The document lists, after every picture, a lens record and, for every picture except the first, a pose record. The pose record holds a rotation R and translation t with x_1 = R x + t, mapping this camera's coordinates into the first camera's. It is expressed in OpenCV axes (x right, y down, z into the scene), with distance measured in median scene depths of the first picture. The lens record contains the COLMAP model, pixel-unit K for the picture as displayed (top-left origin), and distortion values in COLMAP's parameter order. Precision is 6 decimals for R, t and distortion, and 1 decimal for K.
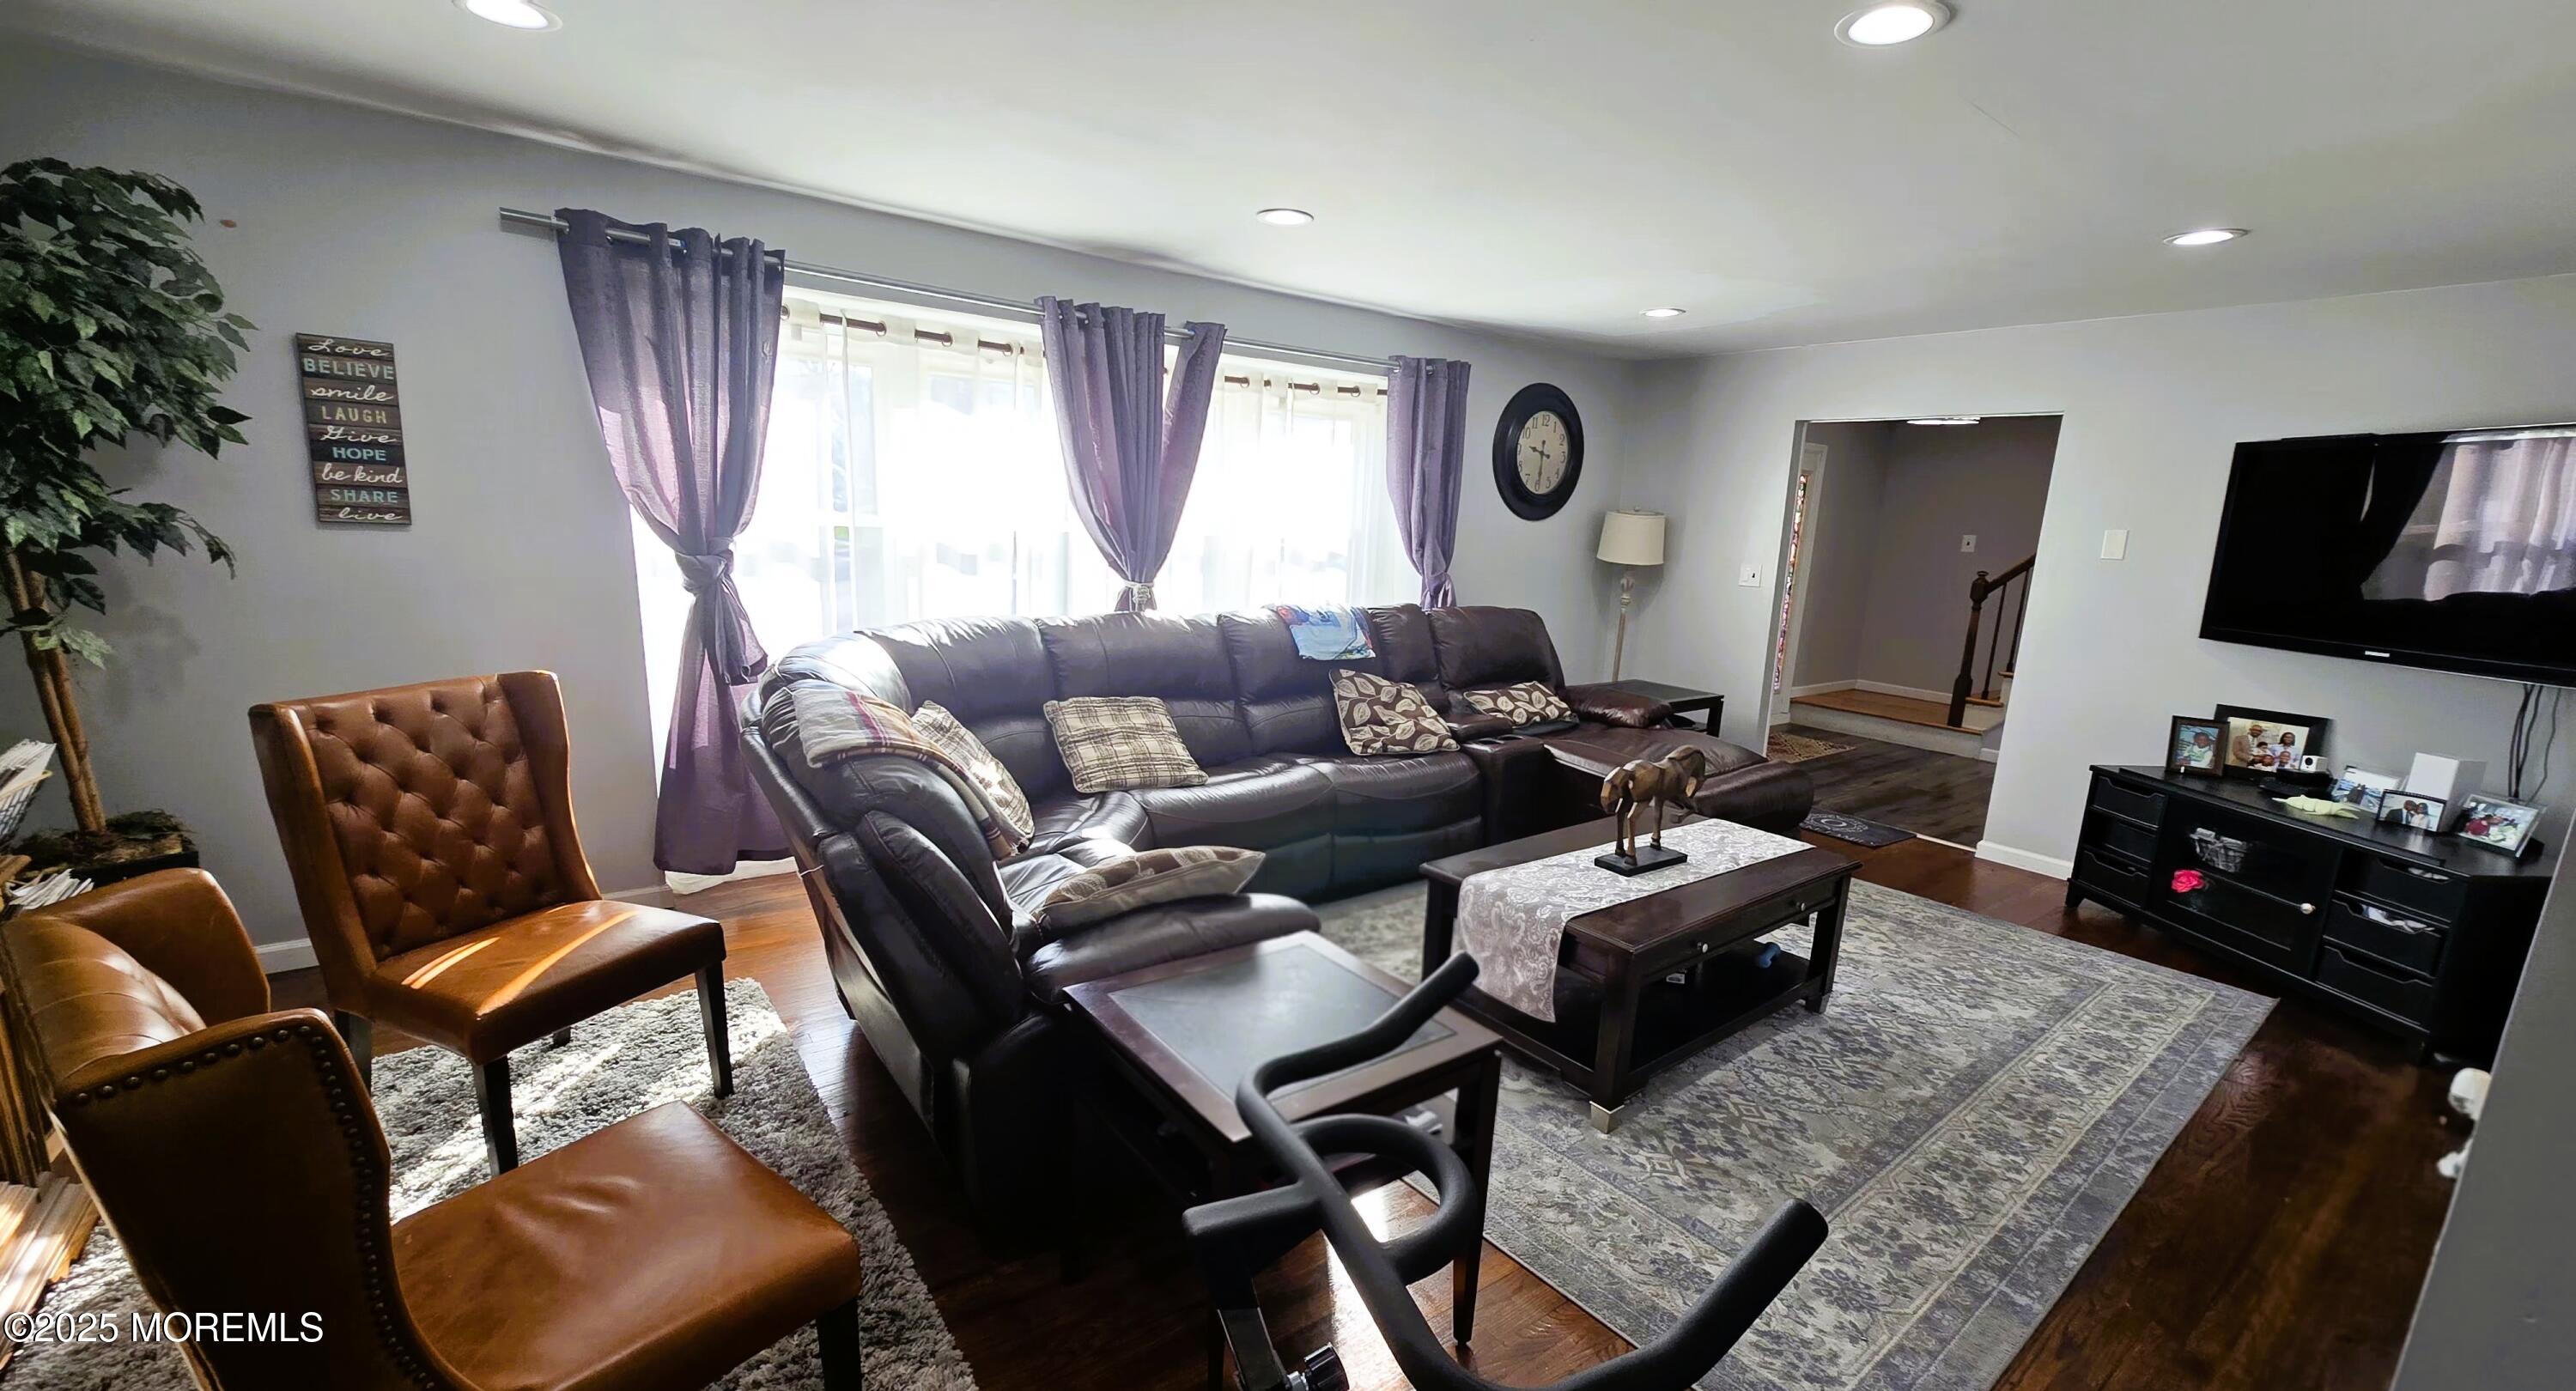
lens RADIAL K [[1044.1, 0, 1301.4], [0, 1044.1, 745.0], [0, 0, 1]] dist [-0.000125, 0.000413]
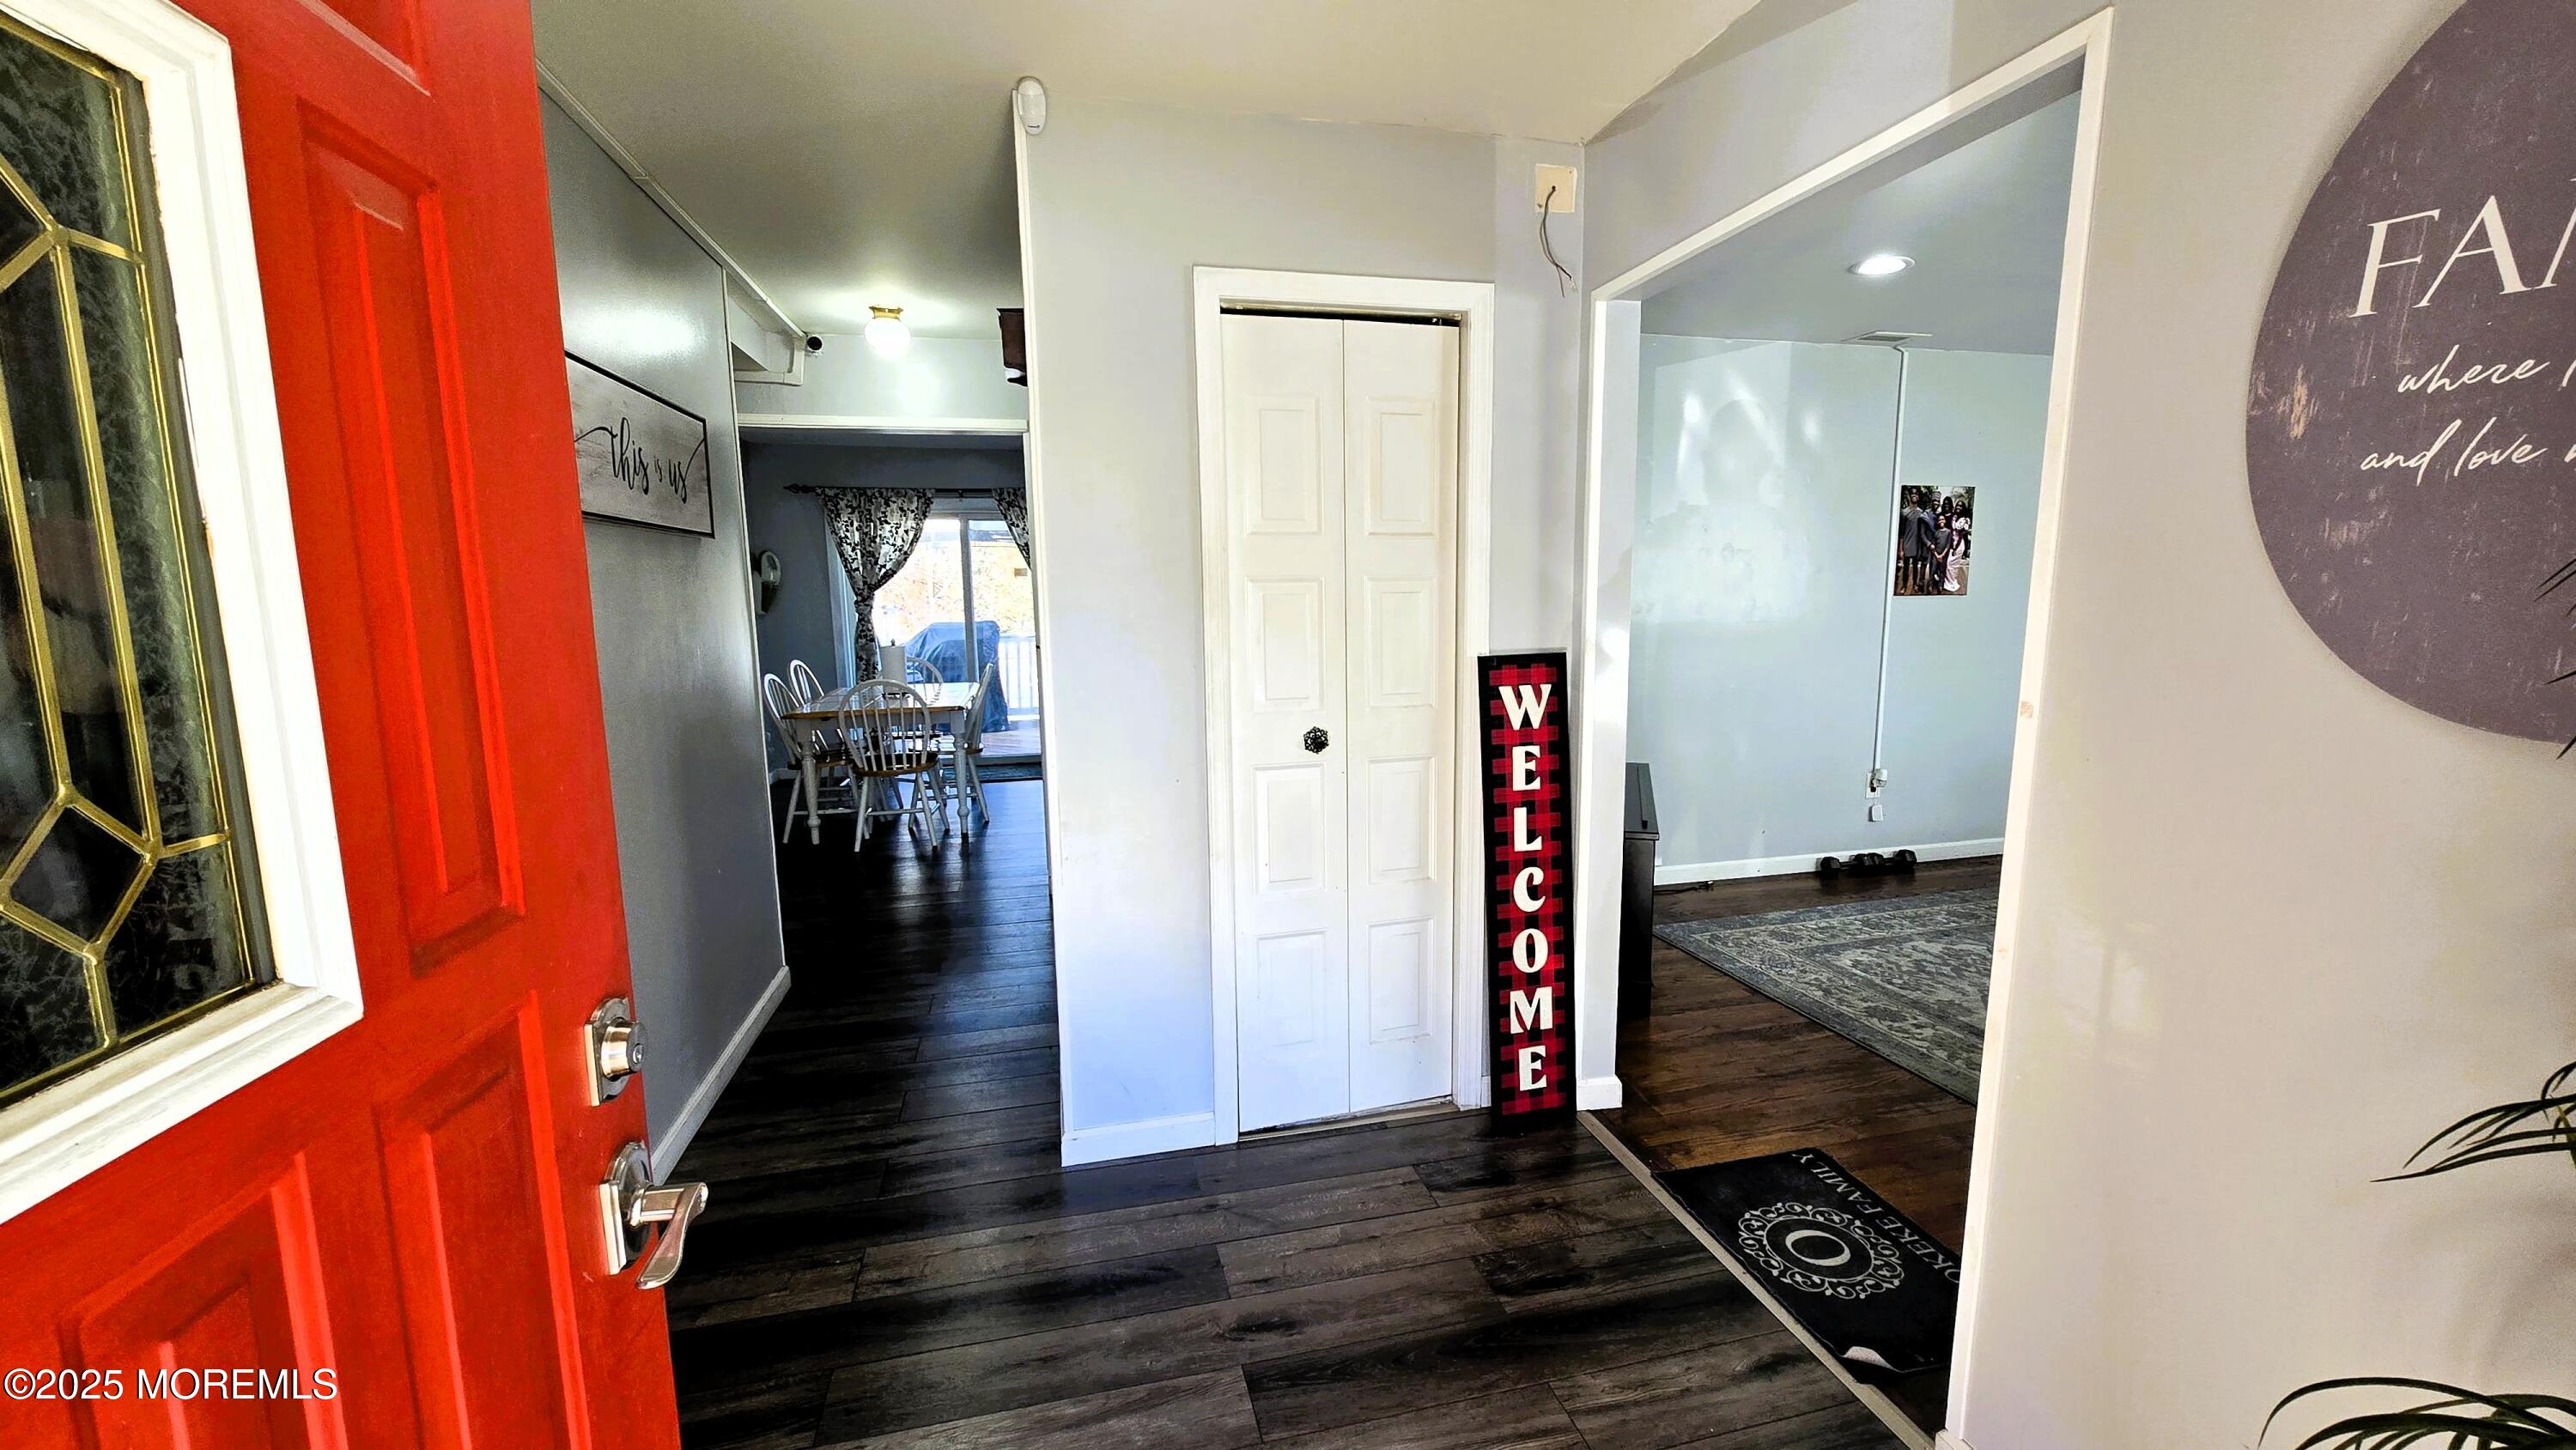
lens RADIAL K [[1038.9, 0, 1288.0], [0, 1038.9, 725.0], [0, 0, 1]] dist [0.000056, -0.000016]
pose [[-0.913717, -0.092297, 0.395731, 0.900792], [0.060015, 0.932531, 0.356067, -0.434291], [-0.401896, 0.349094, -0.846530, 2.189654]]
